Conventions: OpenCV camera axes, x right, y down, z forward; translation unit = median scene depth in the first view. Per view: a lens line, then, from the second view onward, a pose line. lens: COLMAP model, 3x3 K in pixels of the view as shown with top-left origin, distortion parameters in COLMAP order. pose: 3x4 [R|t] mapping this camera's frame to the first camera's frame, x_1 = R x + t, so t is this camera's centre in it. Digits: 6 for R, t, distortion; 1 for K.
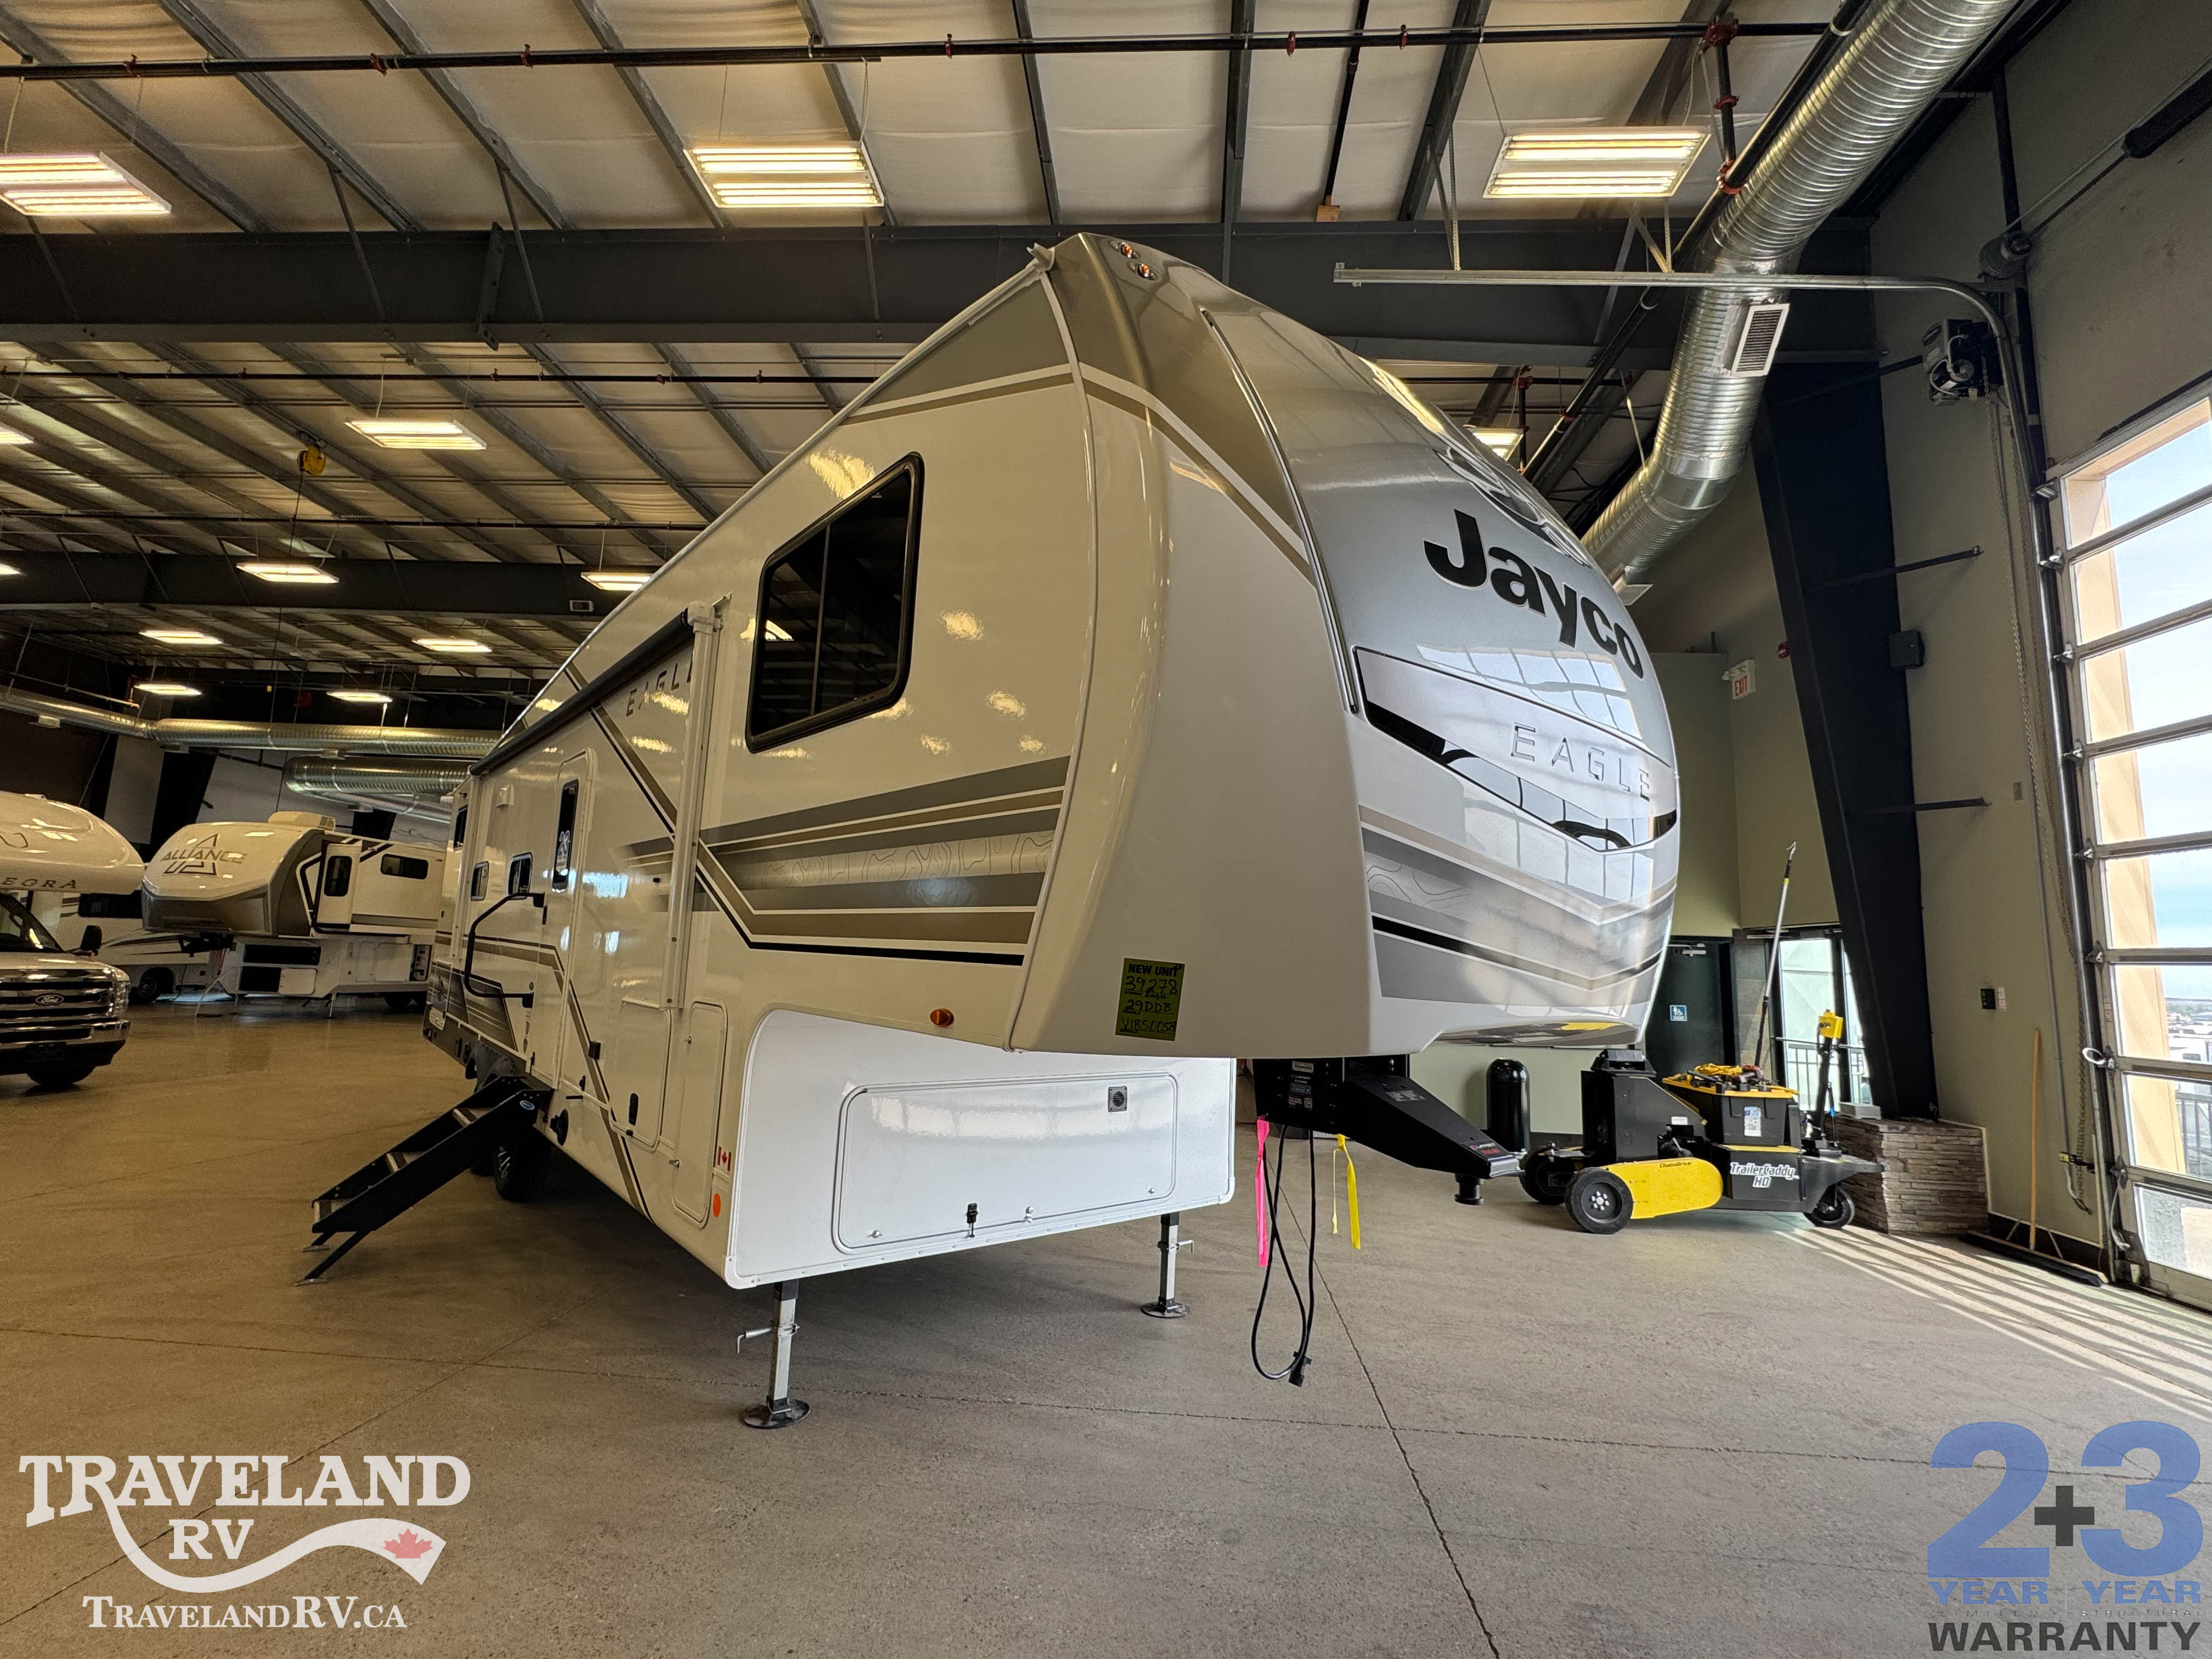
lens RADIAL K [[963.8, 0, 1095.1], [0, 963.8, 830.0], [0, 0, 1]] dist [0.000434, 0.000349]
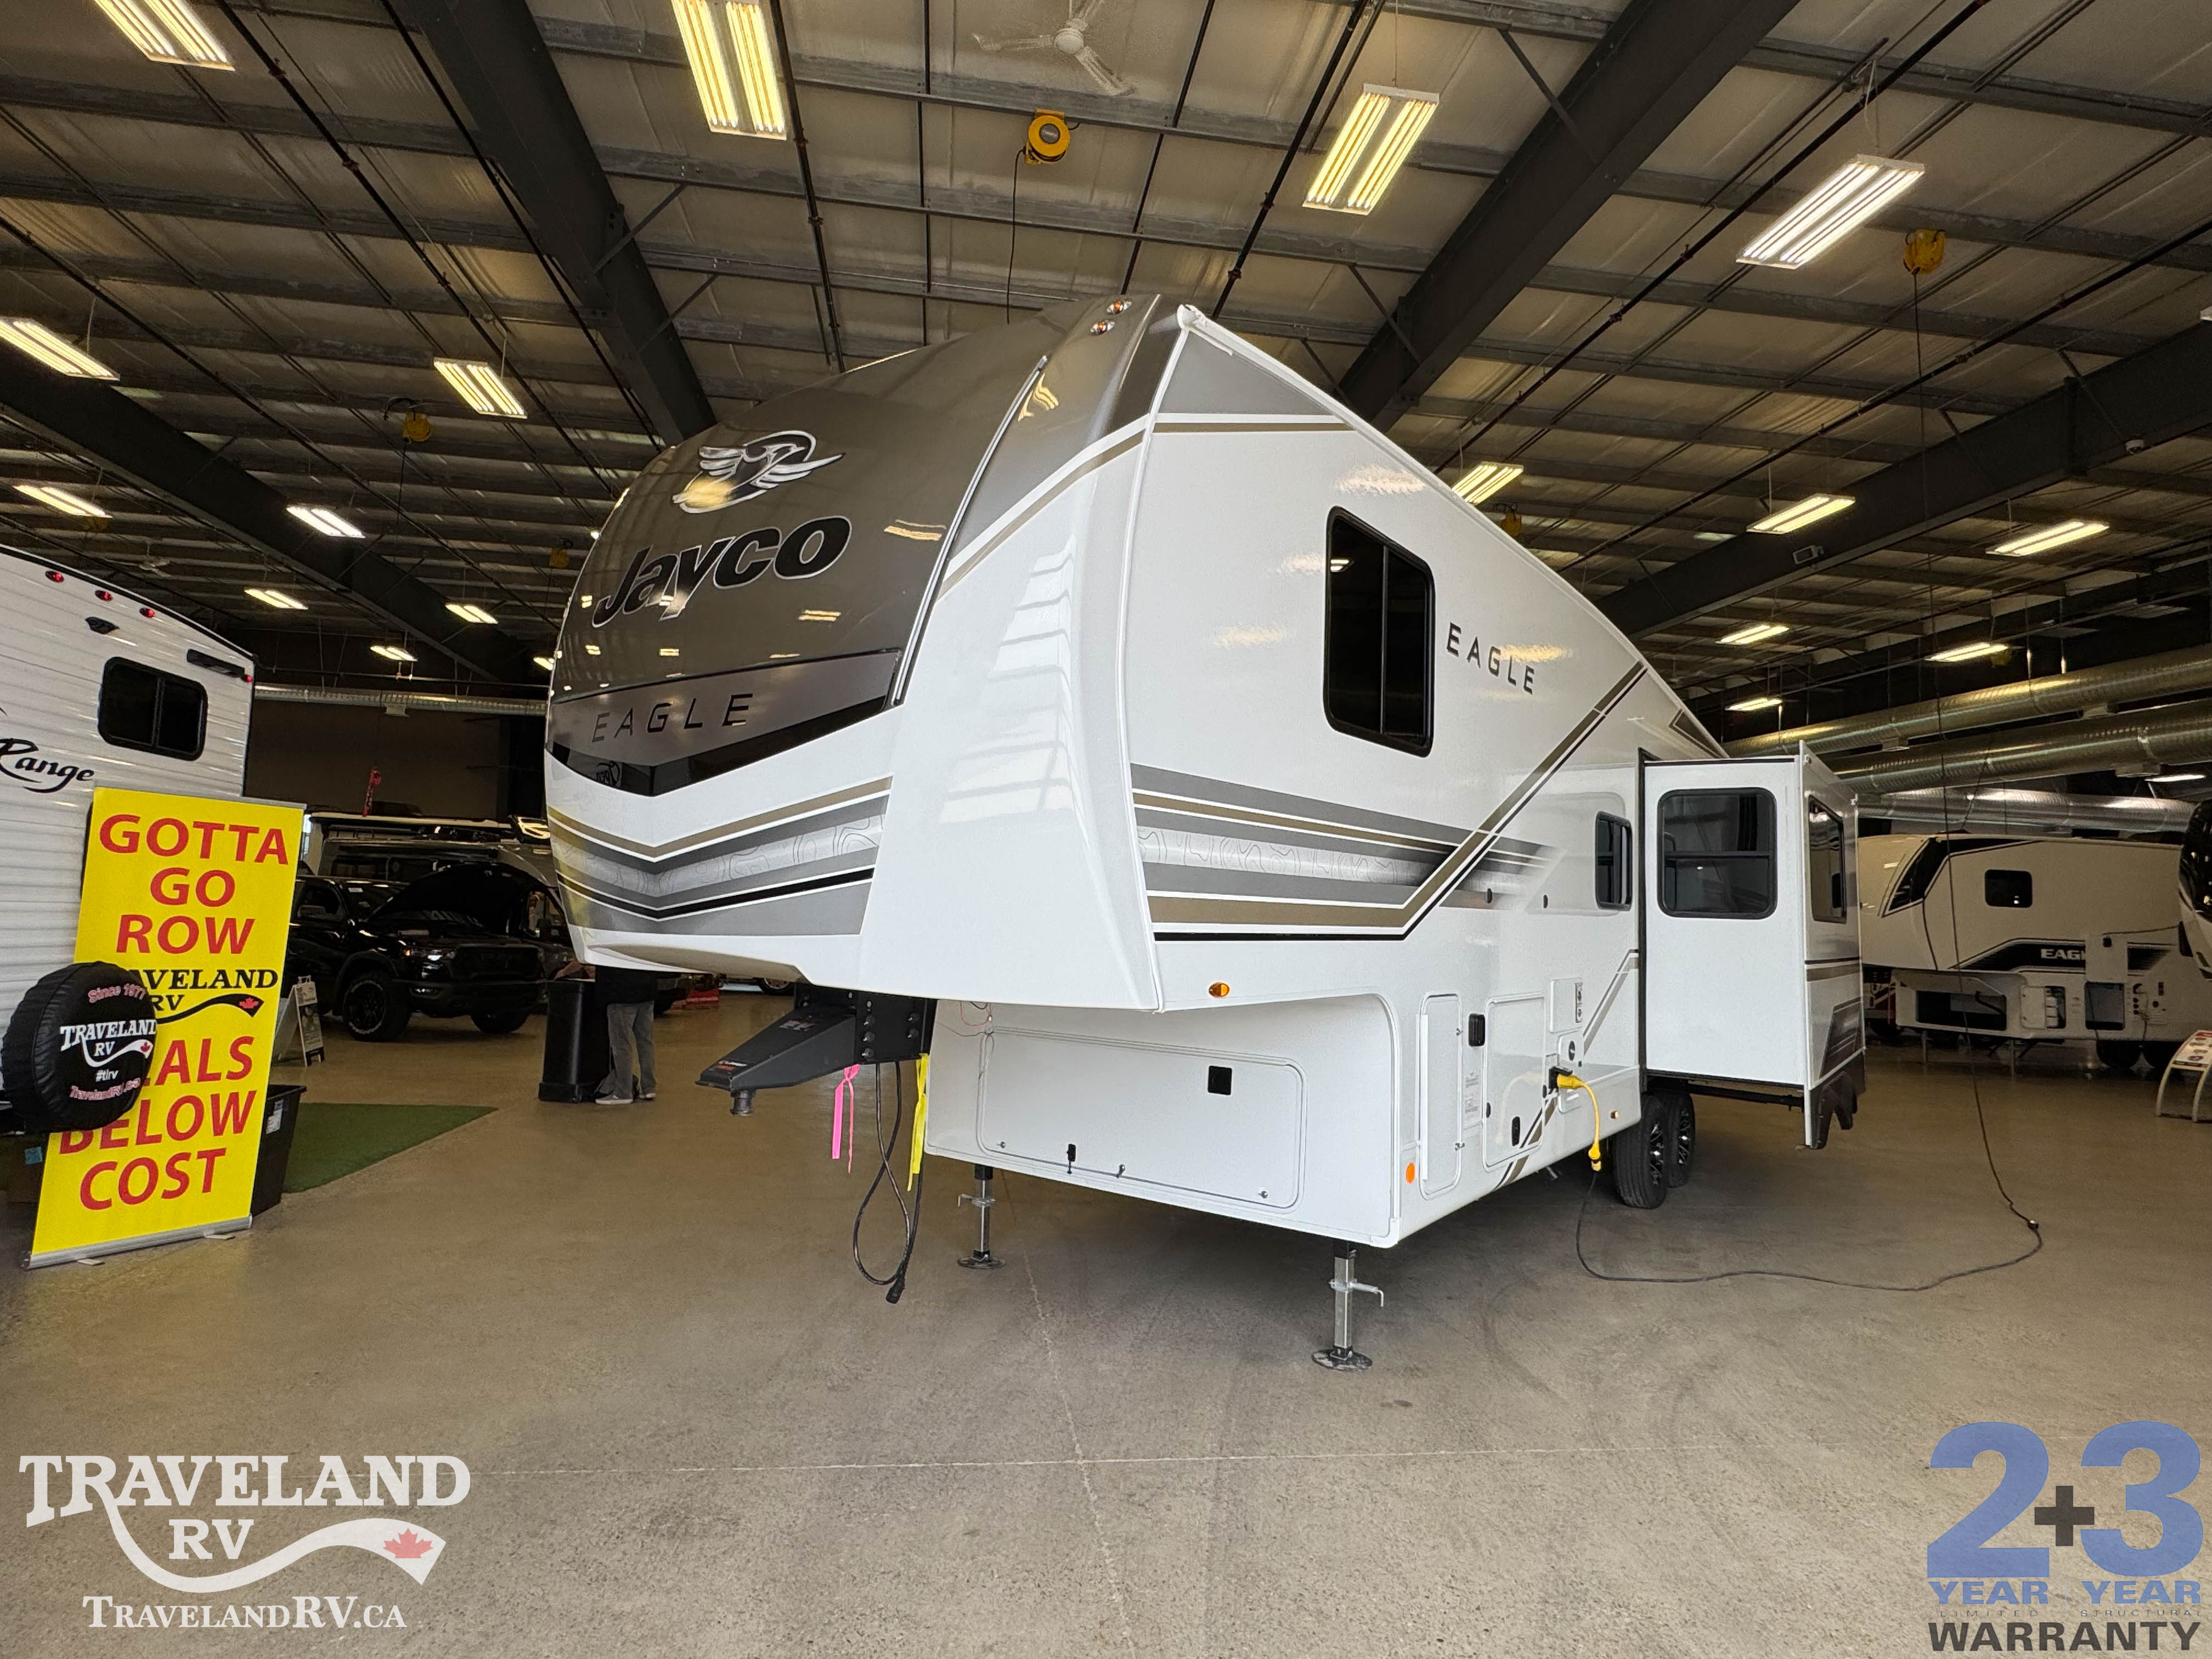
lens RADIAL K [[1128.8, 0, 1095.2], [0, 1128.8, 822.4], [0, 0, 1]] dist [-0.005202, 0.001690]
pose [[0.241432, -0.123656, -0.962507, 1.014162], [0.108235, 0.989091, -0.099922, 0.129581], [0.964363, -0.080052, 0.252182, 0.618591]]
